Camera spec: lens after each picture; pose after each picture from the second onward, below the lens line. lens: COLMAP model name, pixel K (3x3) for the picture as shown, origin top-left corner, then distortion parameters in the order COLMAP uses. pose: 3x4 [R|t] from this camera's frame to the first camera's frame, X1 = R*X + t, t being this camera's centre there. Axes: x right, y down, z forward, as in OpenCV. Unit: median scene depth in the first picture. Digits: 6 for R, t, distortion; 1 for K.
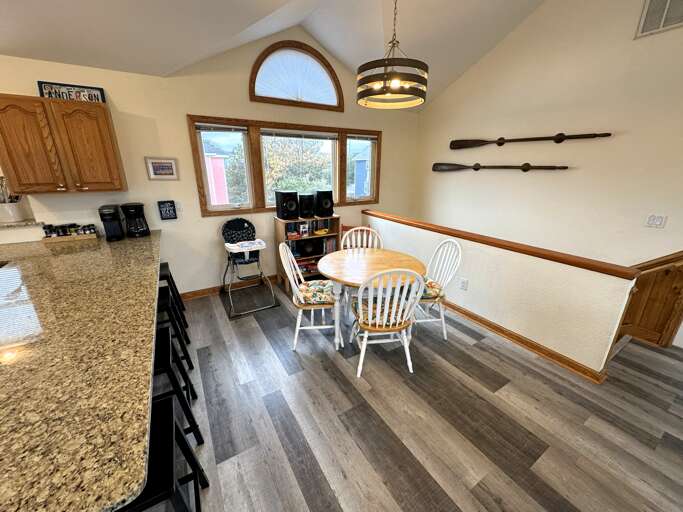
lens RADIAL K [[272.9, 0, 341.5], [0, 272.9, 256.0], [0, 0, 1]] dist [-0.002777, 0.000433]
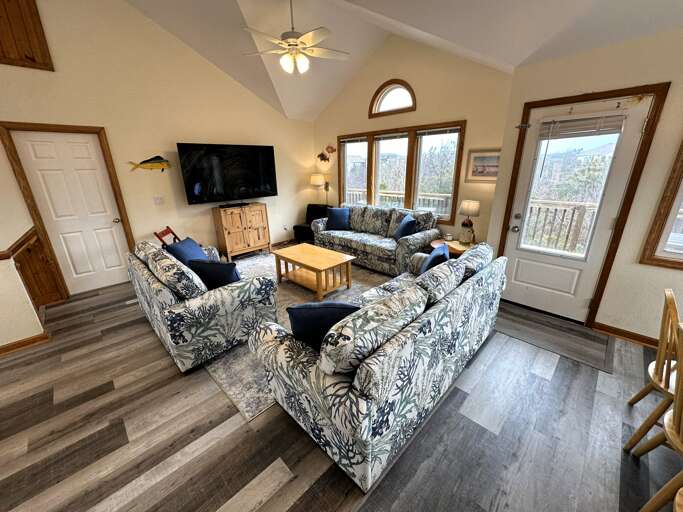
lens RADIAL K [[272.9, 0, 341.5], [0, 272.9, 256.0], [0, 0, 1]] dist [-0.002777, 0.000433]
pose [[-0.227413, -0.312770, 0.922203, -0.327421], [0.321049, 0.869988, 0.374231, 0.067881], [-0.919353, 0.381178, -0.097432, -0.222074]]
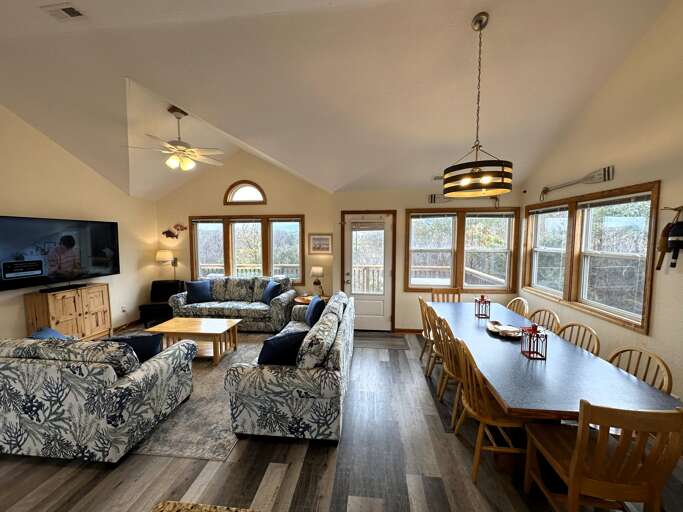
lens RADIAL K [[272.9, 0, 341.5], [0, 272.9, 256.0], [0, 0, 1]] dist [-0.002777, 0.000433]
pose [[-0.788115, -0.048784, 0.613592, -0.482944], [0.188478, 0.929845, 0.316014, -0.112264], [-0.585962, 0.364704, -0.723629, 0.223187]]
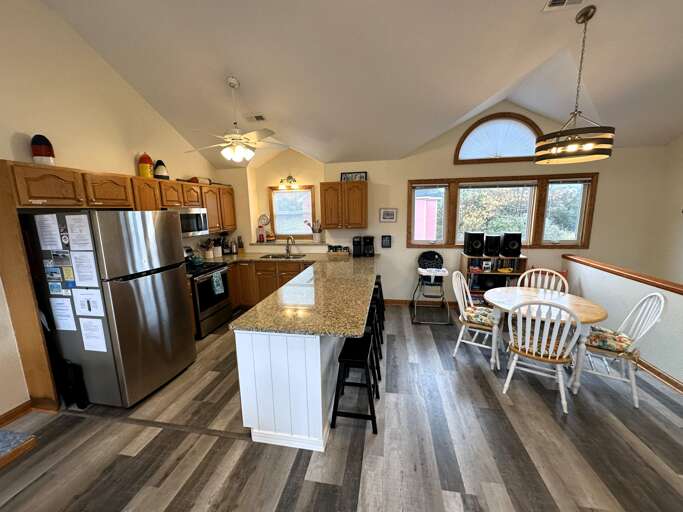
lens RADIAL K [[272.9, 0, 341.5], [0, 272.9, 256.0], [0, 0, 1]] dist [-0.002777, 0.000433]
pose [[0.746525, 0.094972, -0.658544, 0.201823], [-0.182205, 0.981106, -0.065056, 0.060900], [0.639923, 0.168556, 0.749725, -0.314740]]
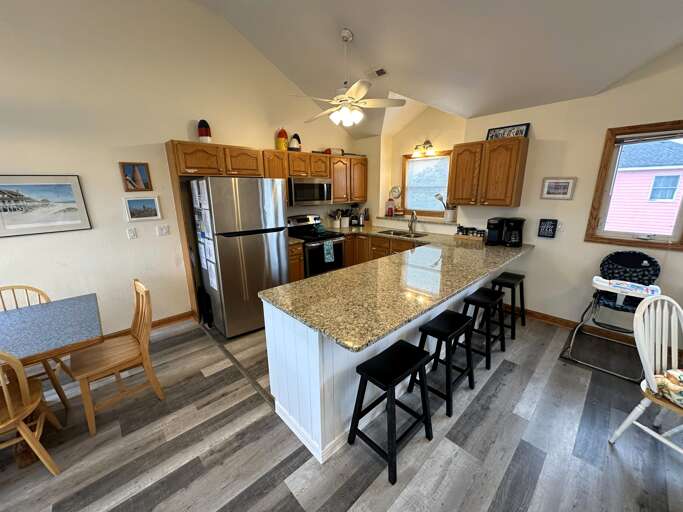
lens RADIAL K [[272.9, 0, 341.5], [0, 272.9, 256.0], [0, 0, 1]] dist [-0.002777, 0.000433]
pose [[0.201045, 0.231859, -0.951747, 0.221318], [-0.289611, 0.942221, 0.168361, -0.021763], [0.935792, 0.241788, 0.256577, 0.051031]]
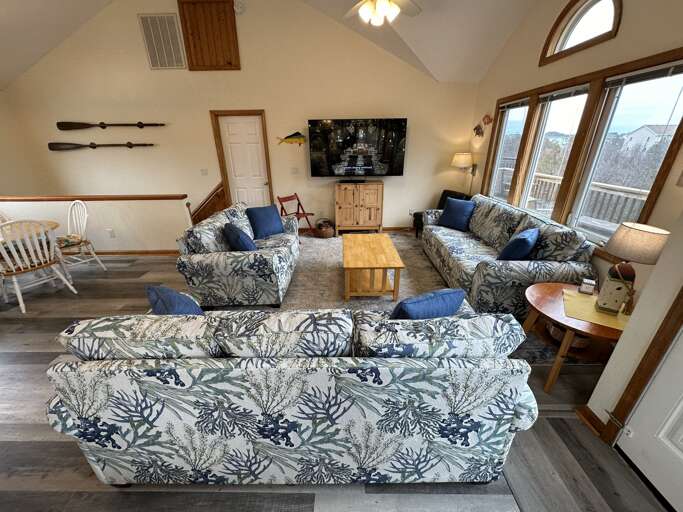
lens RADIAL K [[272.9, 0, 341.5], [0, 272.9, 256.0], [0, 0, 1]] dist [-0.002777, 0.000433]
pose [[0.535861, -0.338887, 0.773310, -0.032095], [0.278411, 0.935607, 0.217087, 0.262617], [-0.797082, 0.098970, 0.595706, -0.816501]]
